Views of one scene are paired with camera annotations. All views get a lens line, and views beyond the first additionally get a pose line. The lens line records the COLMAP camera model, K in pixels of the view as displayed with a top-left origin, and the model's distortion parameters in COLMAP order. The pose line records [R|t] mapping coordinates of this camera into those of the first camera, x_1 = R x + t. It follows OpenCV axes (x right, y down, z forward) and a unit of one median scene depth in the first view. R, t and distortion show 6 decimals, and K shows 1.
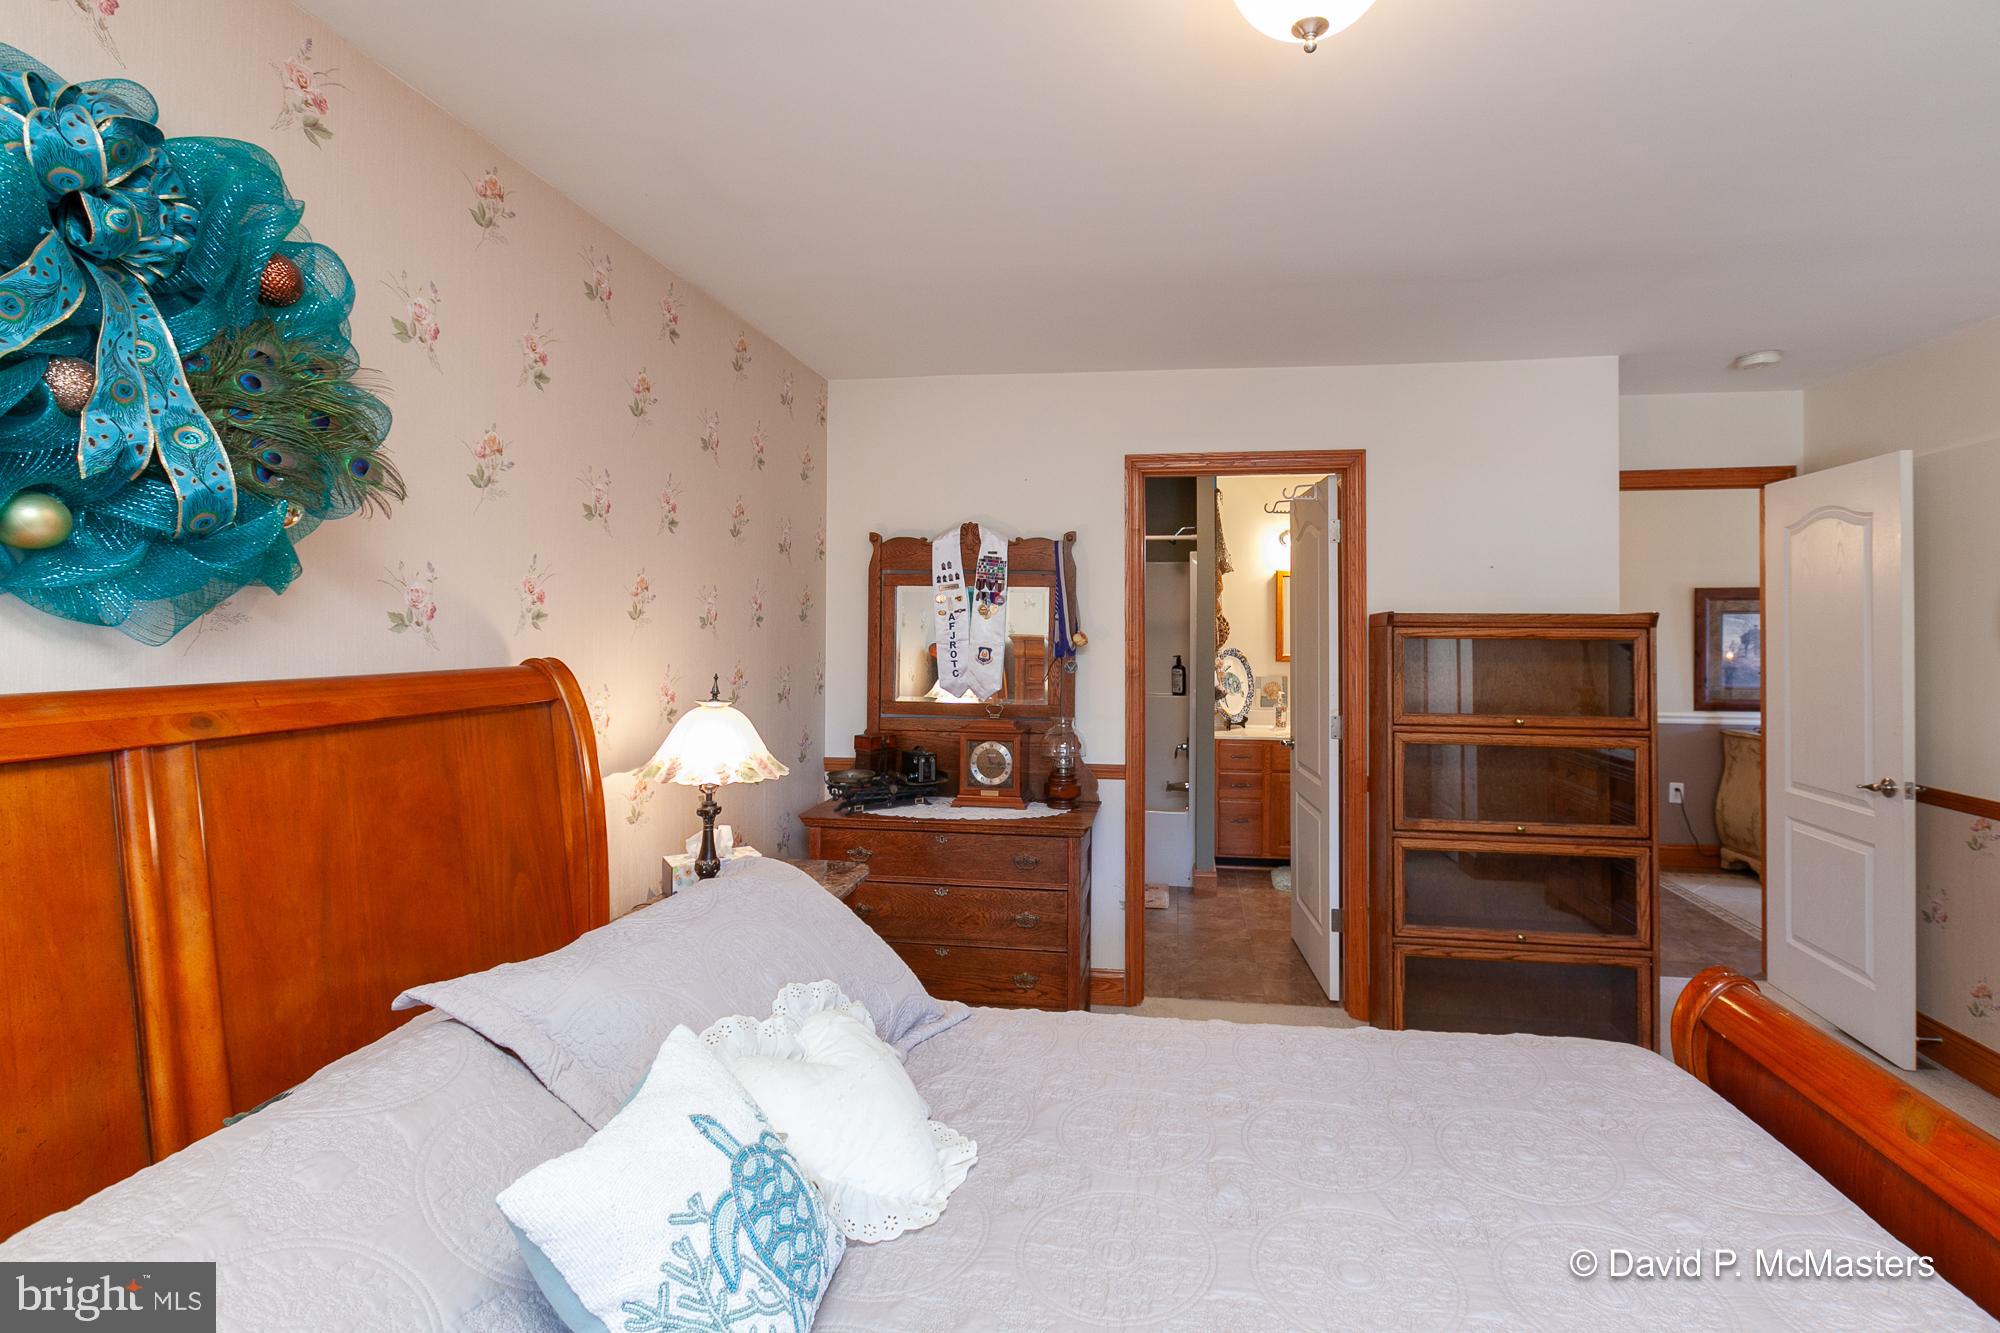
lens RADIAL K [[941.0, 0, 1004.3], [0, 941.0, 628.5], [0, 0, 1]] dist [-0.000698, -0.000049]
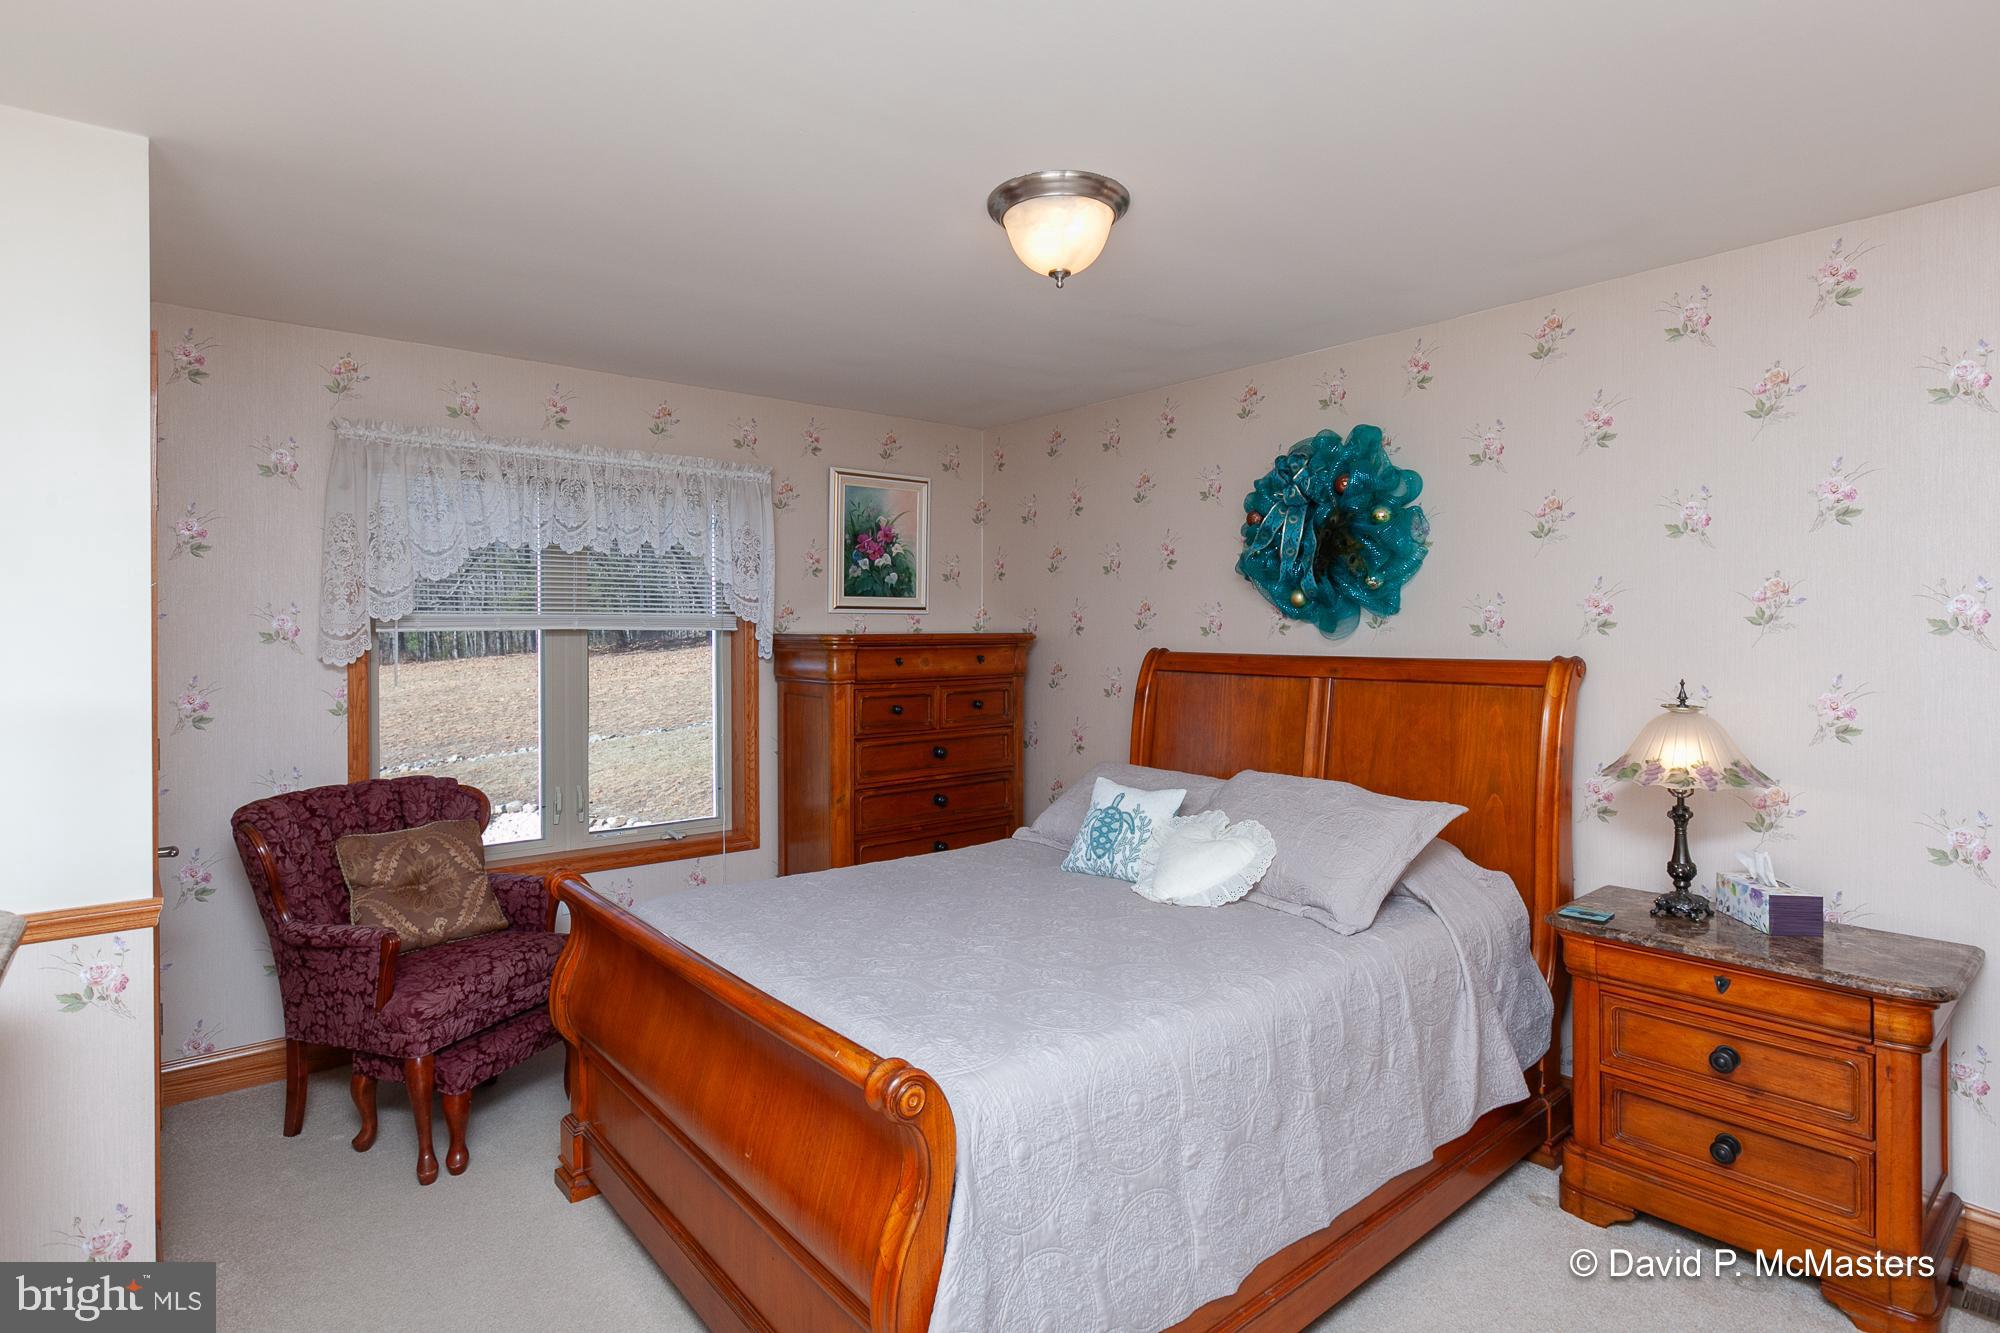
lens RADIAL K [[1012.0, 0, 999.9], [0, 1012.0, 633.6], [0, 0, 1]] dist [0.000148, 0.000051]
pose [[-0.653184, 0.000991, -0.757198, 1.153284], [0.001046, 0.999999, 0.000406, -0.001922], [0.757198, -0.000527, -0.653185, 1.353706]]
